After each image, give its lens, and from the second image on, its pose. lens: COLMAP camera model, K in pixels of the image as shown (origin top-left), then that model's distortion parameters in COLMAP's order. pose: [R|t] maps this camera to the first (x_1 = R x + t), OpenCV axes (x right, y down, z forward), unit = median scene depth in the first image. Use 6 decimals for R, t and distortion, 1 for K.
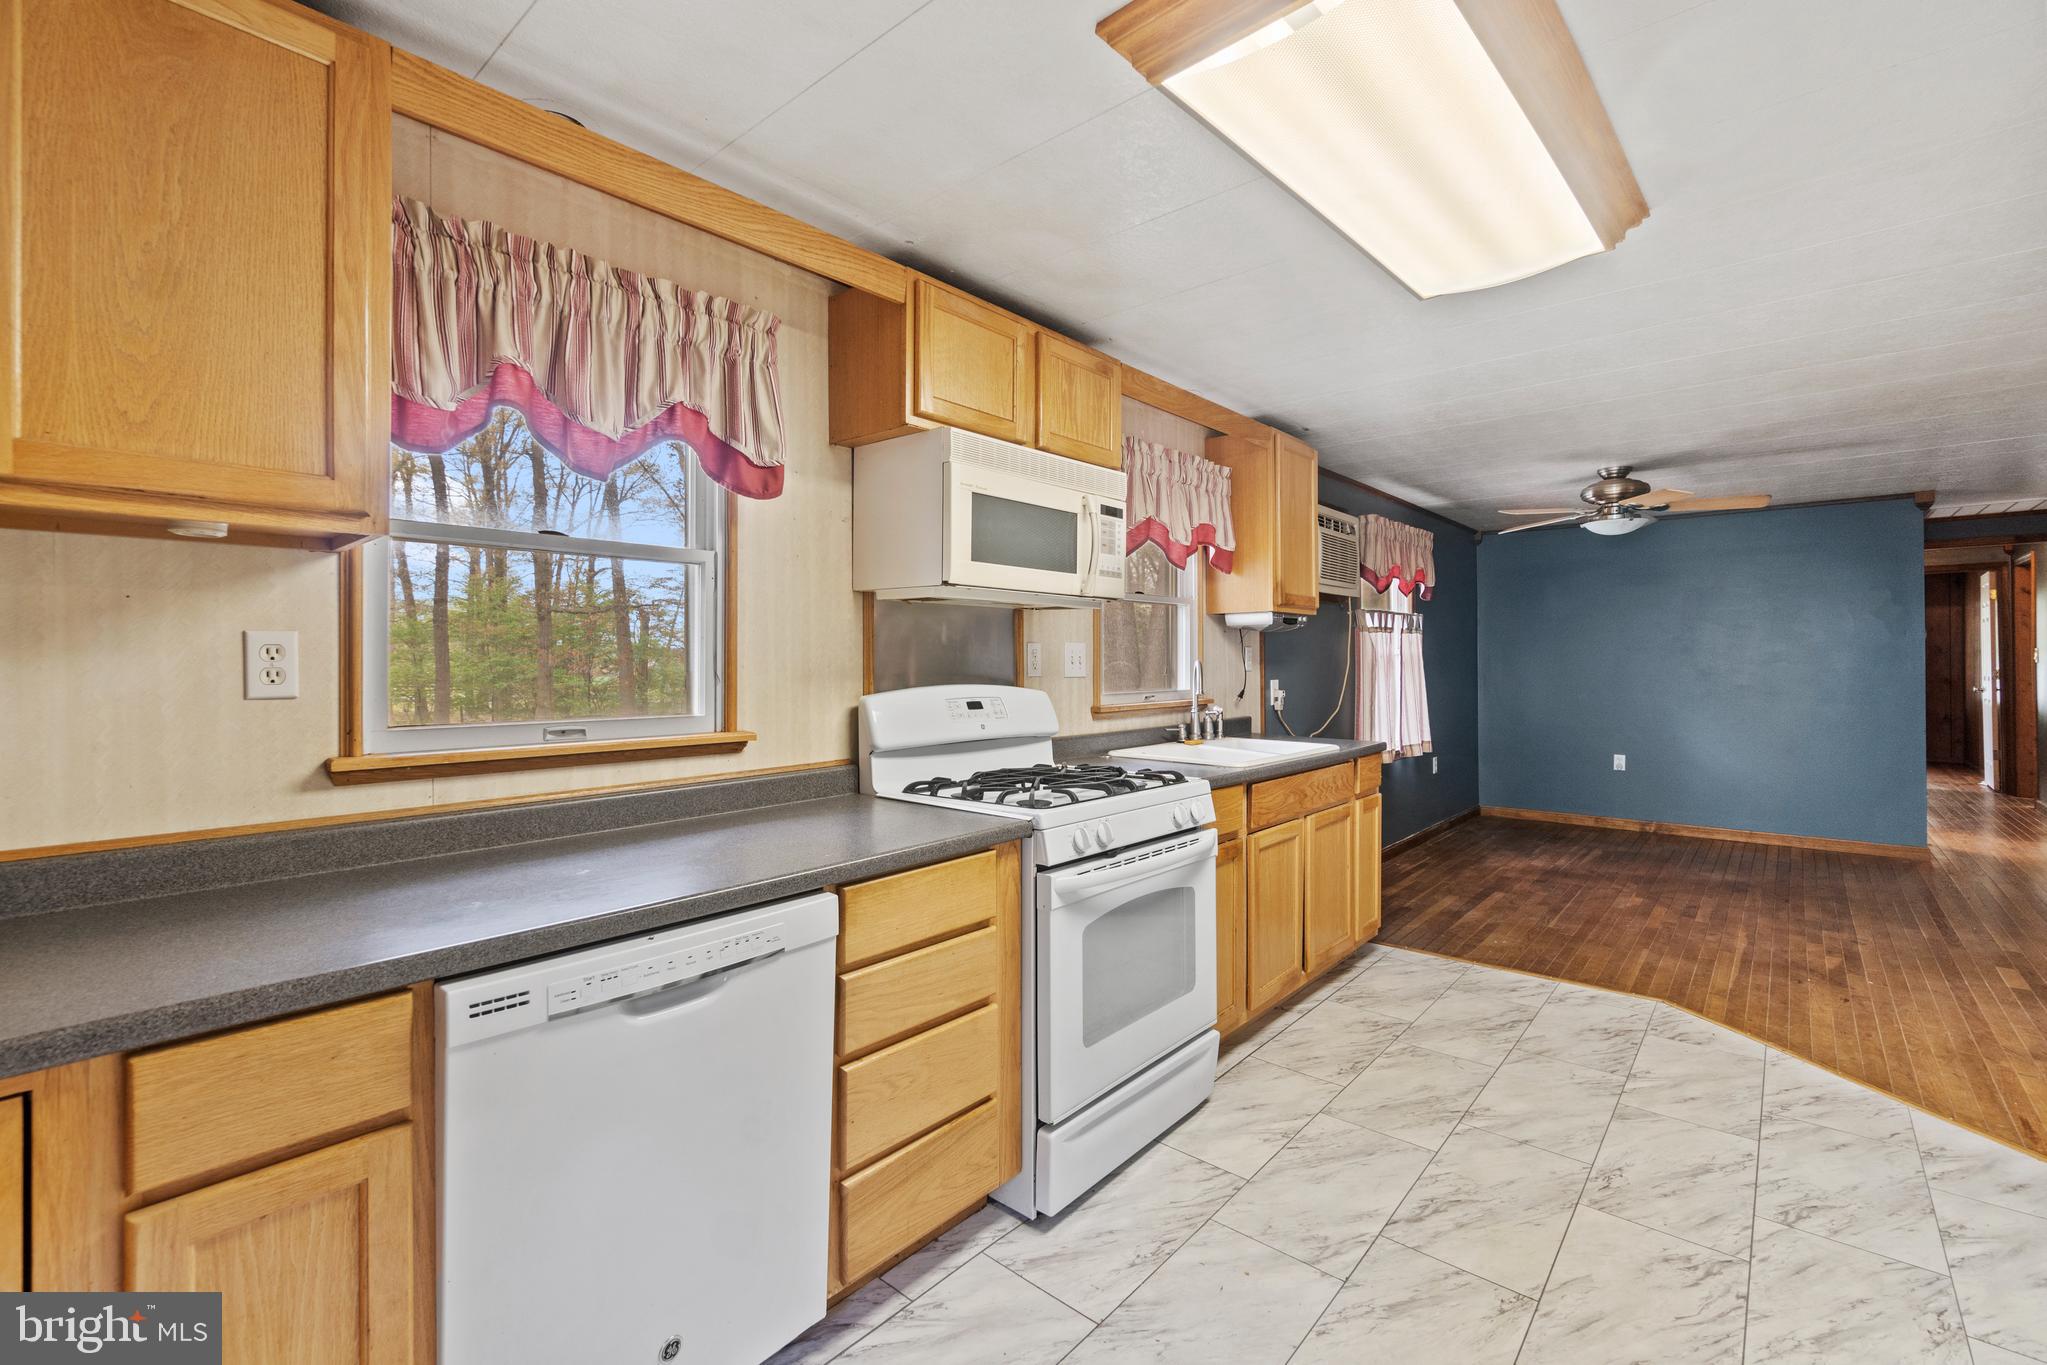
lens RADIAL K [[892.6, 0, 1020.0], [0, 892.6, 662.7], [0, 0, 1]] dist [0.000501, 0.000610]
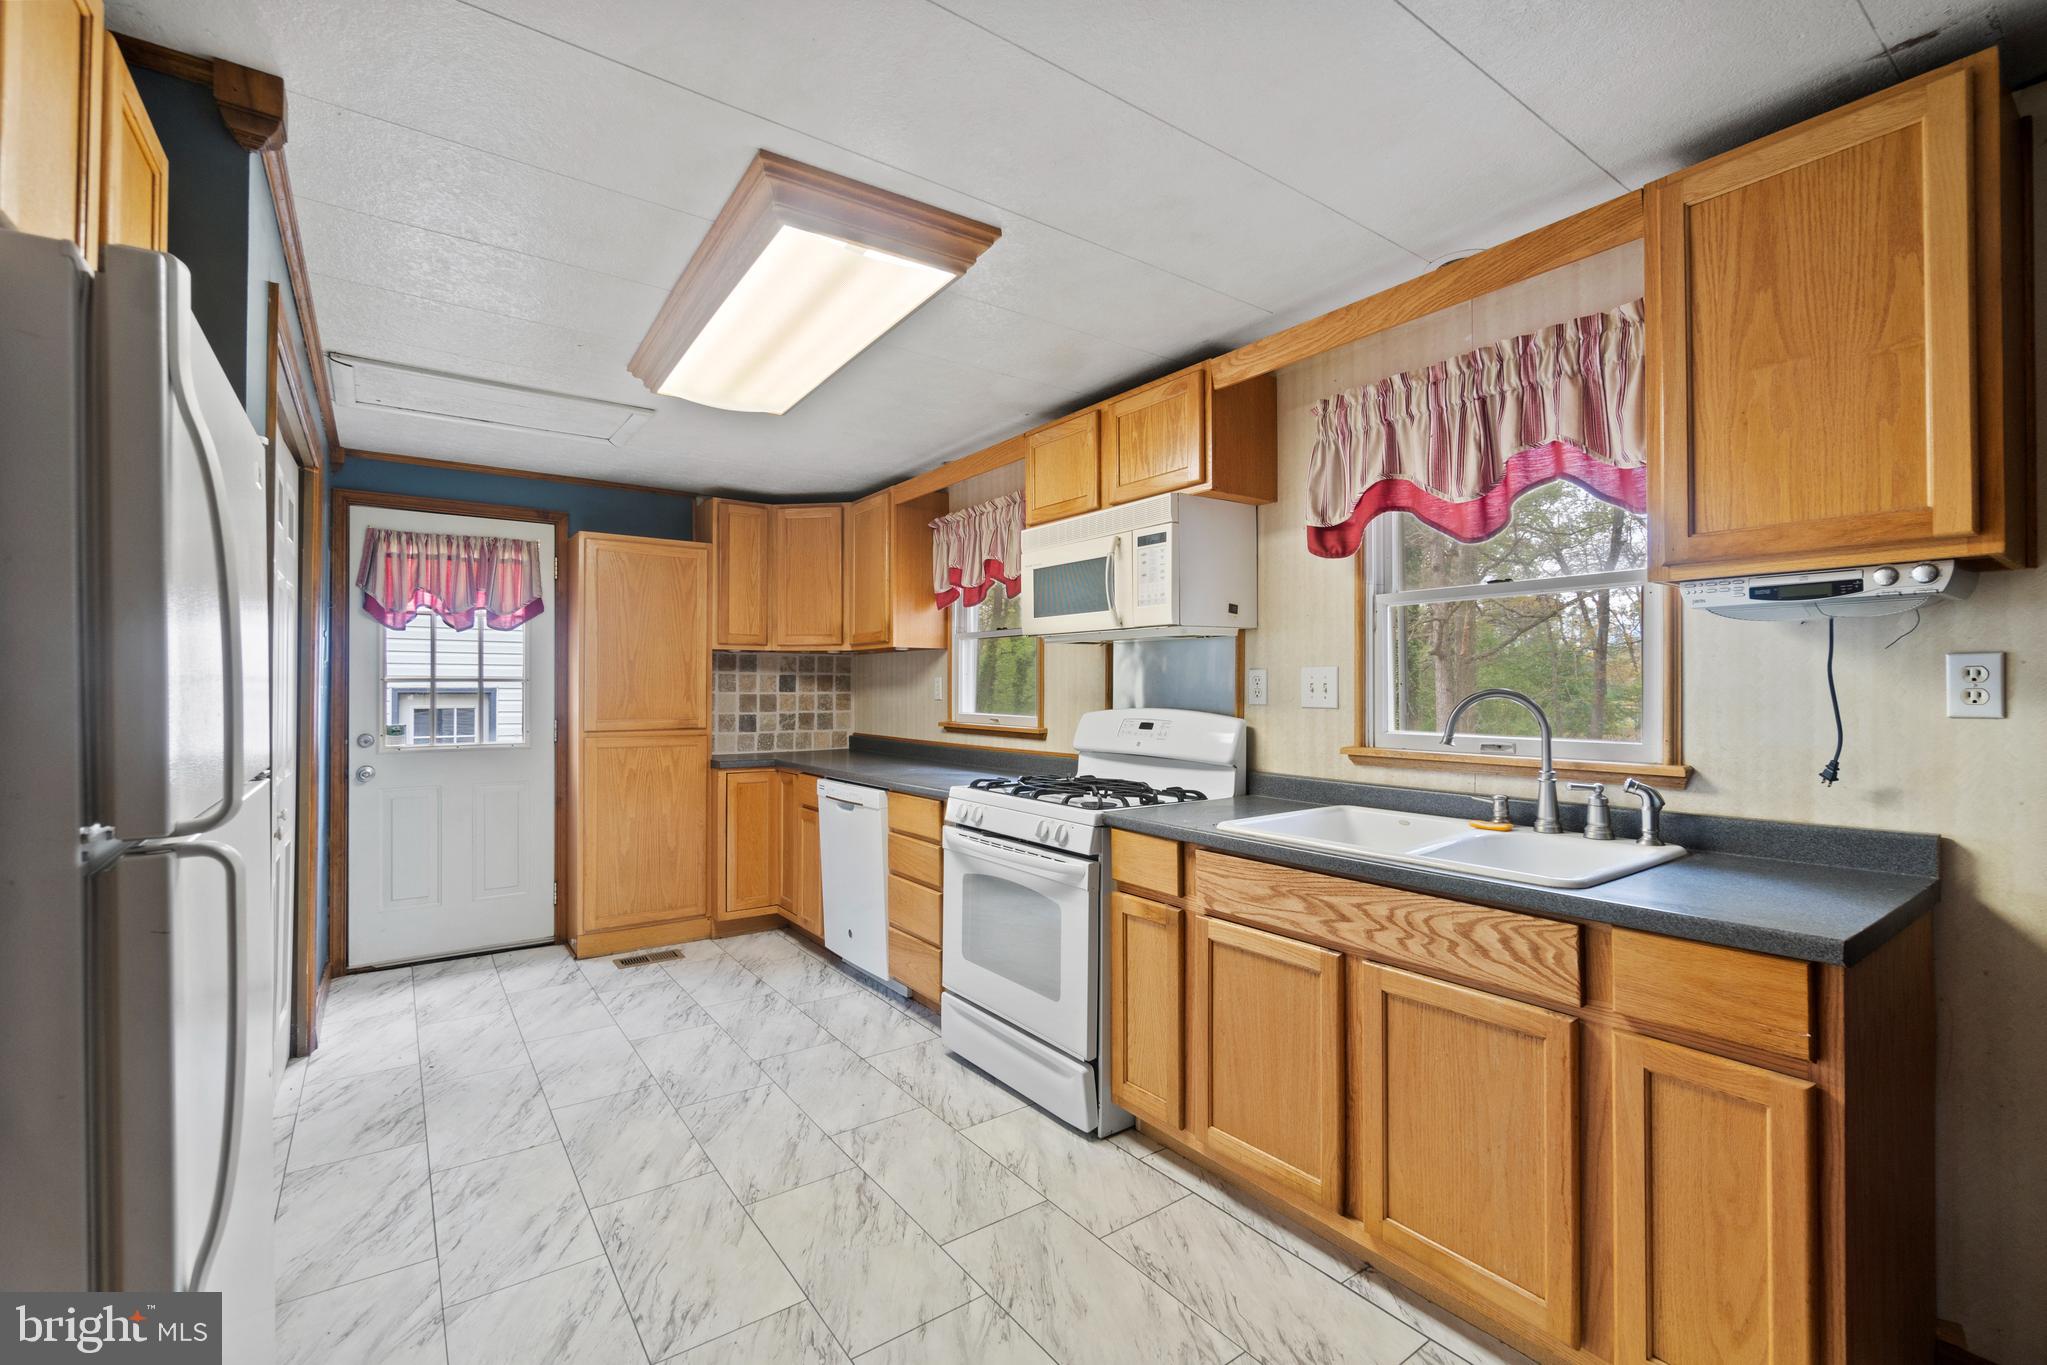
lens RADIAL K [[892.6, 0, 1020.0], [0, 892.6, 682.1], [0, 0, 1]] dist [0.000501, 0.000610]
pose [[-0.230696, 0.002042, -0.973024, 1.328262], [0.001442, 0.999997, 0.001757, -0.013999], [0.973025, -0.000998, -0.230698, 1.299184]]
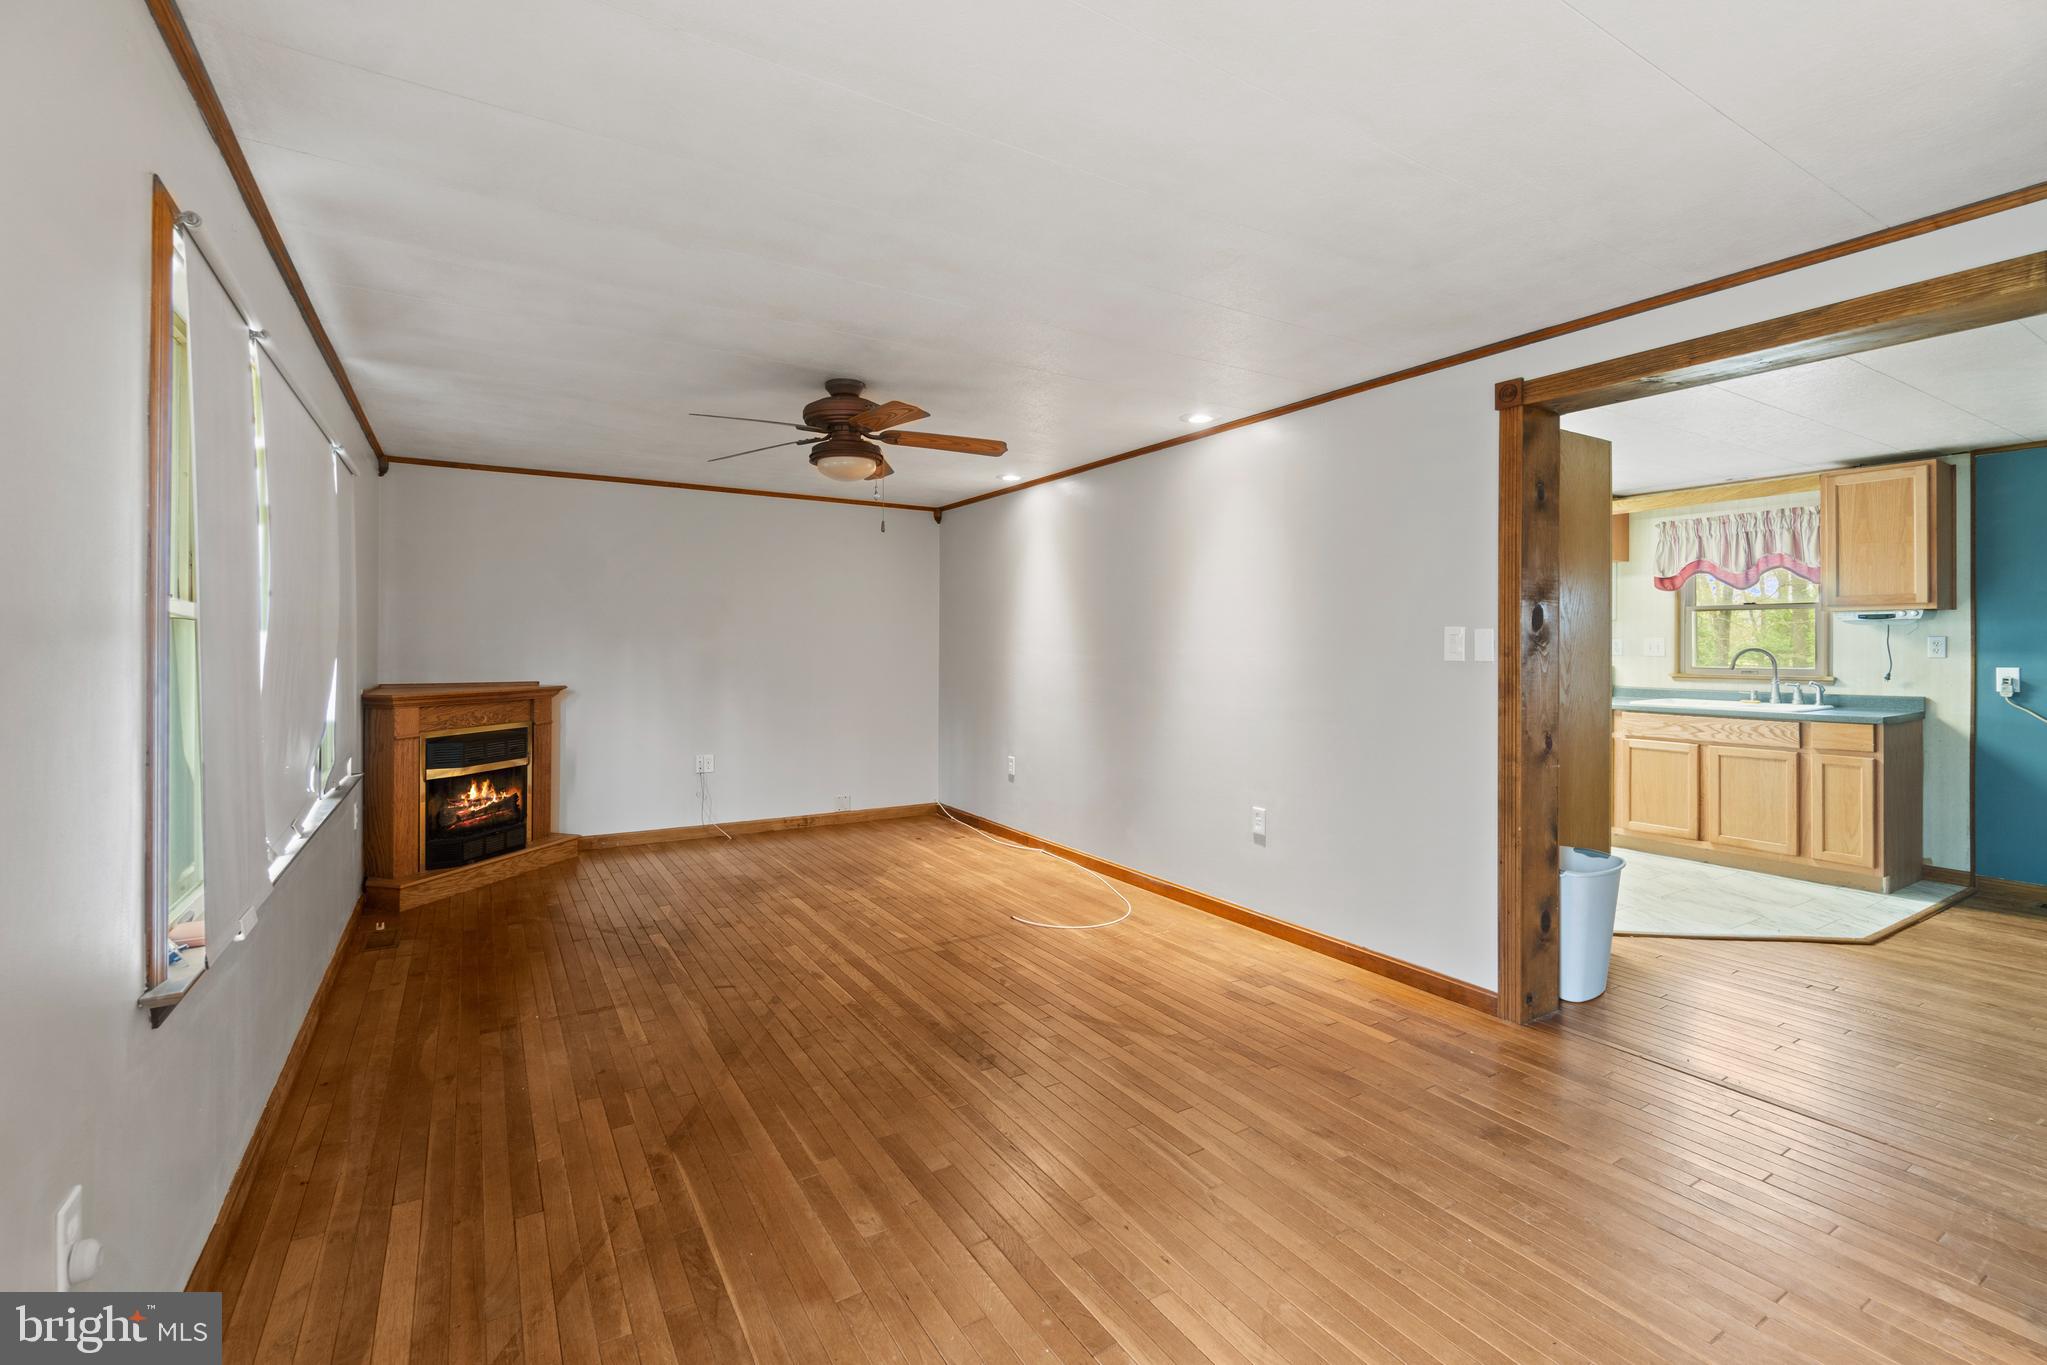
lens RADIAL K [[892.6, 0, 1027.1], [0, 892.6, 647.1], [0, 0, 1]] dist [0.000501, 0.000610]
pose [[-0.305149, 0.004049, -0.952296, 3.270971], [-0.002792, 0.999983, 0.005146, -0.014421], [0.952301, 0.004229, -0.305132, 0.400995]]
